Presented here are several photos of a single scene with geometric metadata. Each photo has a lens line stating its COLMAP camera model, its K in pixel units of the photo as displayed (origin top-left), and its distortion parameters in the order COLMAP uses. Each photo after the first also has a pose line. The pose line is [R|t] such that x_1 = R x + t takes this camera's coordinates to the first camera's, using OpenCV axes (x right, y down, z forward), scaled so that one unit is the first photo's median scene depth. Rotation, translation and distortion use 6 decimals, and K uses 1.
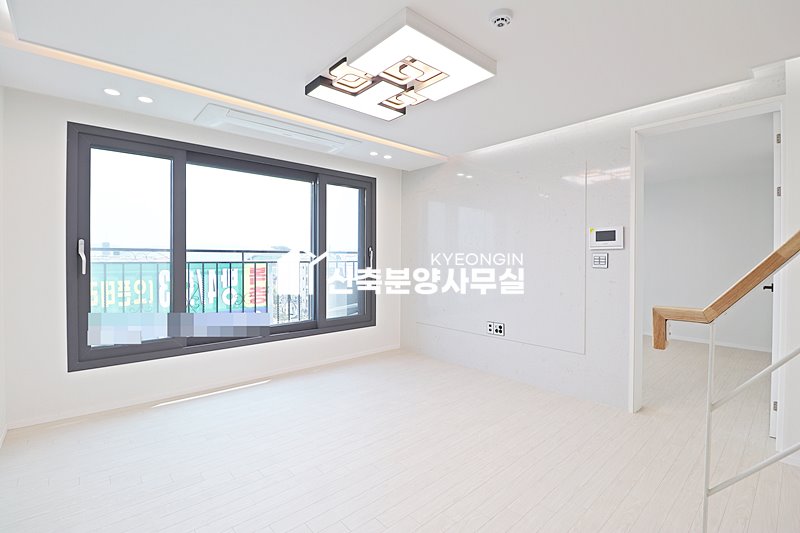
lens RADIAL K [[371.5, 0, 405.6], [0, 371.5, 263.1], [0, 0, 1]] dist [-0.002352, -0.005168]
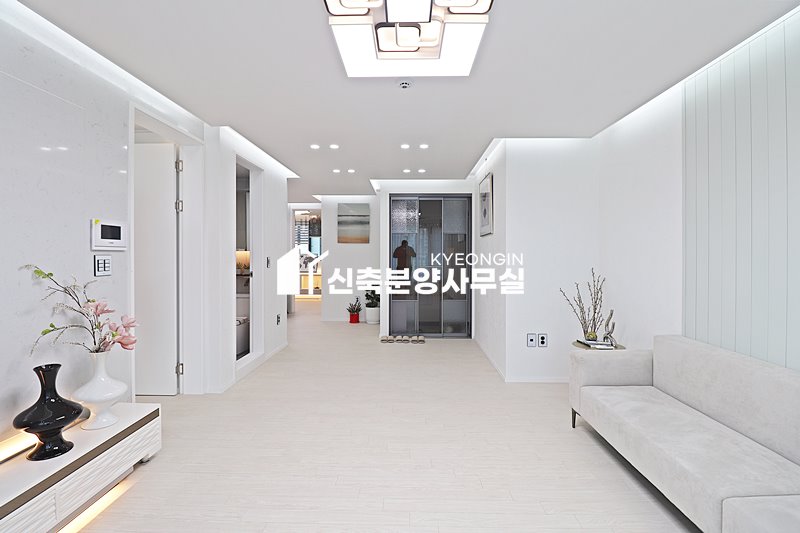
lens RADIAL K [[371.5, 0, 400.7], [0, 371.5, 261.8], [0, 0, 1]] dist [-0.002352, -0.005168]
pose [[-0.742272, -0.009376, 0.670034, -0.273307], [0.007200, 0.999733, 0.021966, -0.018531], [-0.670061, 0.021129, -0.742006, 0.848001]]
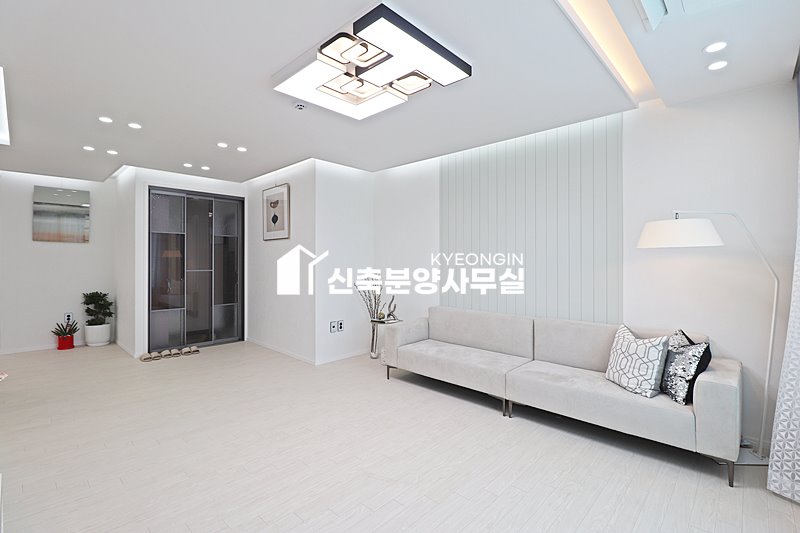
lens RADIAL K [[371.5, 0, 399.0], [0, 371.5, 268.0], [0, 0, 1]] dist [-0.002352, -0.005168]
pose [[-0.994910, 0.004803, -0.100649, -0.004171], [0.001792, 0.999549, 0.029990, -0.015723], [0.100748, 0.029657, -0.994470, 1.078829]]
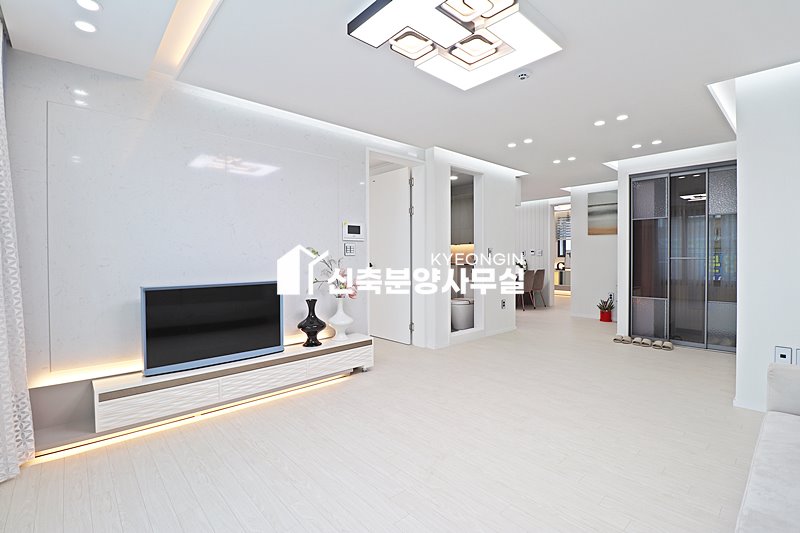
lens RADIAL K [[371.5, 0, 401.4], [0, 371.5, 268.4], [0, 0, 1]] dist [-0.002352, -0.005168]
pose [[-0.020149, -0.025825, 0.999463, -0.501082], [0.013836, 0.999563, 0.026107, 0.018290], [-0.999701, 0.014355, -0.019783, 0.636175]]
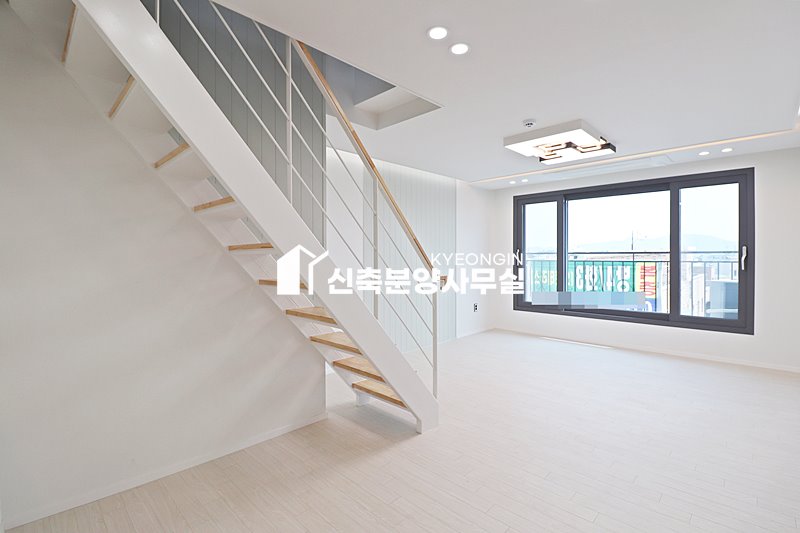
lens RADIAL K [[371.5, 0, 400.6], [0, 371.5, 261.6], [0, 0, 1]] dist [-0.002352, -0.005168]
pose [[0.075589, 0.008649, -0.997102, 0.822507], [-0.015698, 0.999849, 0.007483, 0.001434], [0.997016, 0.015087, 0.075713, 0.108207]]
